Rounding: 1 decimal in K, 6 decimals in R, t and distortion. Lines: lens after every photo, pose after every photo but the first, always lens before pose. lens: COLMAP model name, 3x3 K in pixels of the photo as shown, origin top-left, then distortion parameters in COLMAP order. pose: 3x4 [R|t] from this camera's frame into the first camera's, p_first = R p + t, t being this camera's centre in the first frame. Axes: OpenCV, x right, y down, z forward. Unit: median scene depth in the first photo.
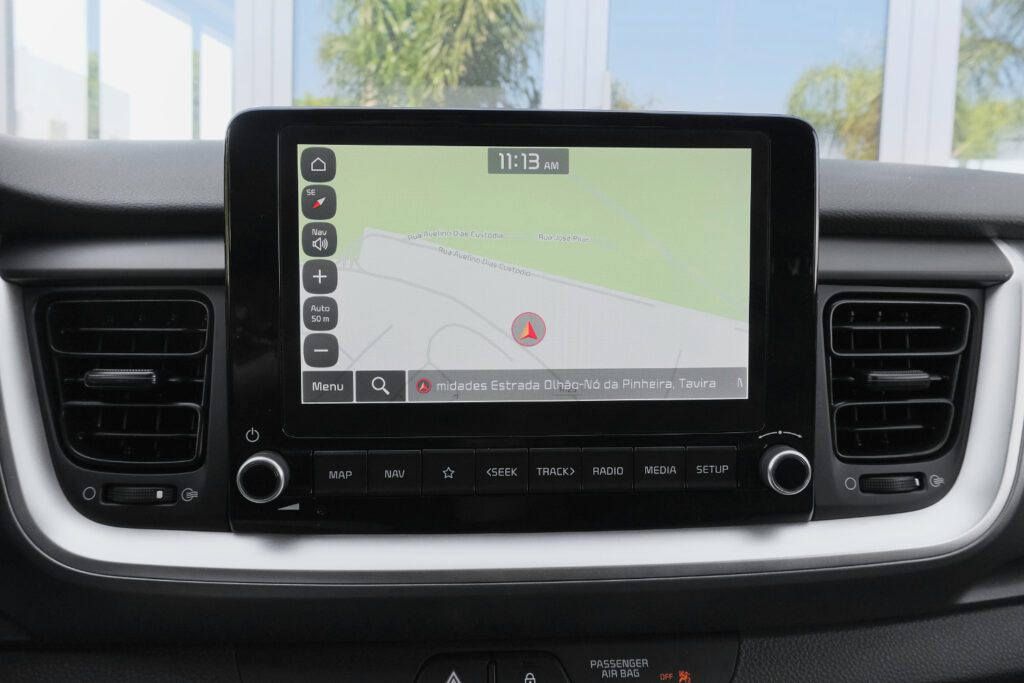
lens RADIAL K [[799.0, 0, 514.4], [0, 799.0, 319.7], [0, 0, 1]] dist [0.001441, 0.001354]
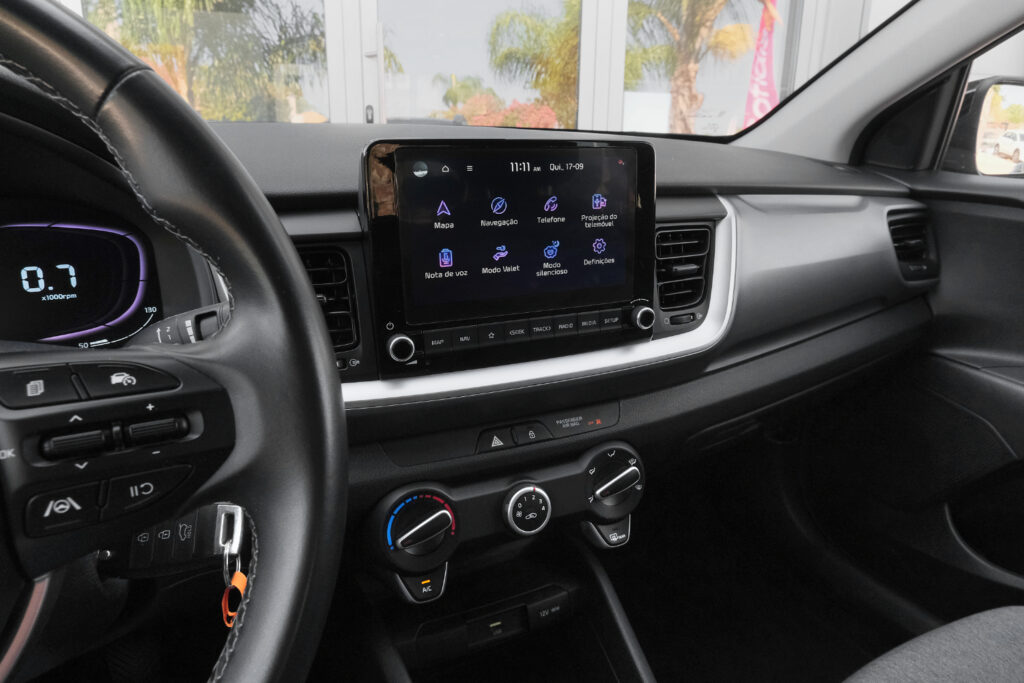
lens RADIAL K [[643.2, 0, 517.4], [0, 643.2, 336.7], [0, 0, 1]] dist [-0.031014, 0.025977]
pose [[0.933057, -0.105245, 0.343987, -0.526635], [0.043255, 0.982131, 0.183161, -0.078730], [-0.357117, -0.156020, 0.920937, -0.411694]]
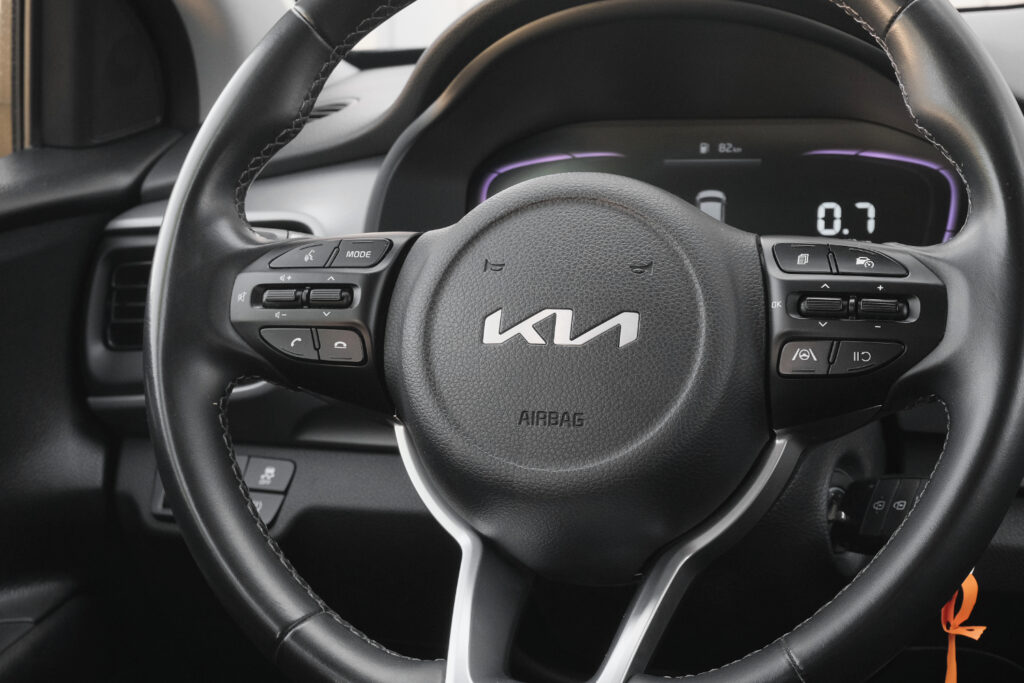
lens RADIAL K [[2013.5, 0, 512.0], [0, 2013.5, 341.5], [0, 0, 1]] dist [-0.070906, 0.058272]
pose [[0.894830, 0.023768, -0.445775, -0.013531], [-0.004826, 0.999038, 0.043581, 0.055747], [0.446382, -0.036846, 0.894084, -1.930207]]
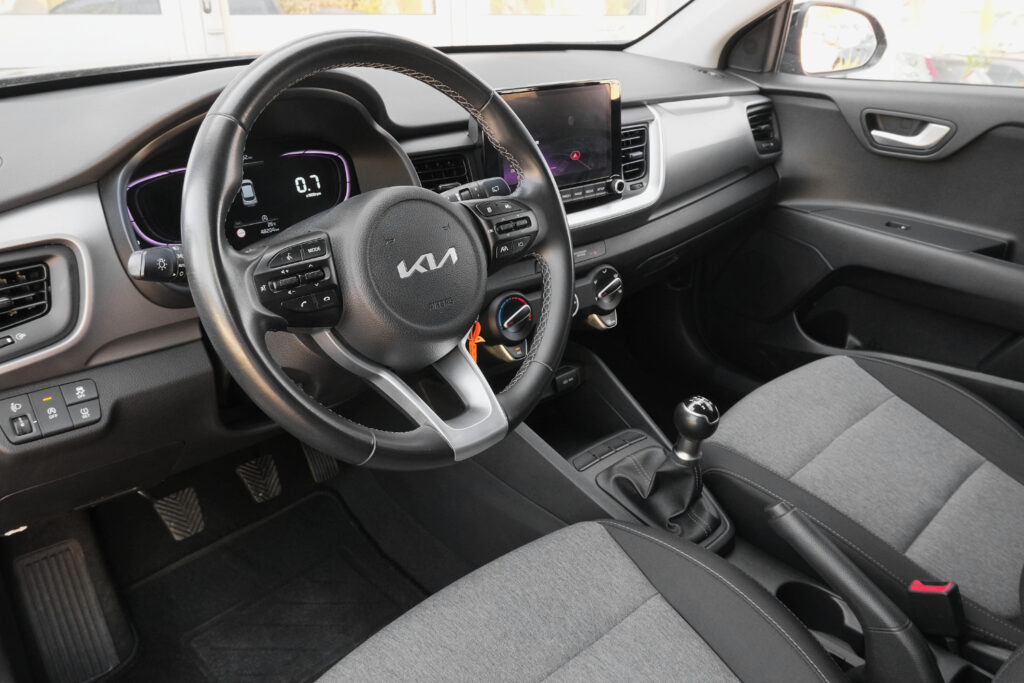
lens RADIAL K [[792.5, 0, 498.5], [0, 792.5, 352.4], [0, 0, 1]] dist [-0.040151, 0.003037]
pose [[0.820061, -0.252170, 0.513722, -1.935990], [0.090020, 0.943348, 0.319359, -0.258291], [-0.565152, -0.215649, 0.796303, -1.511492]]
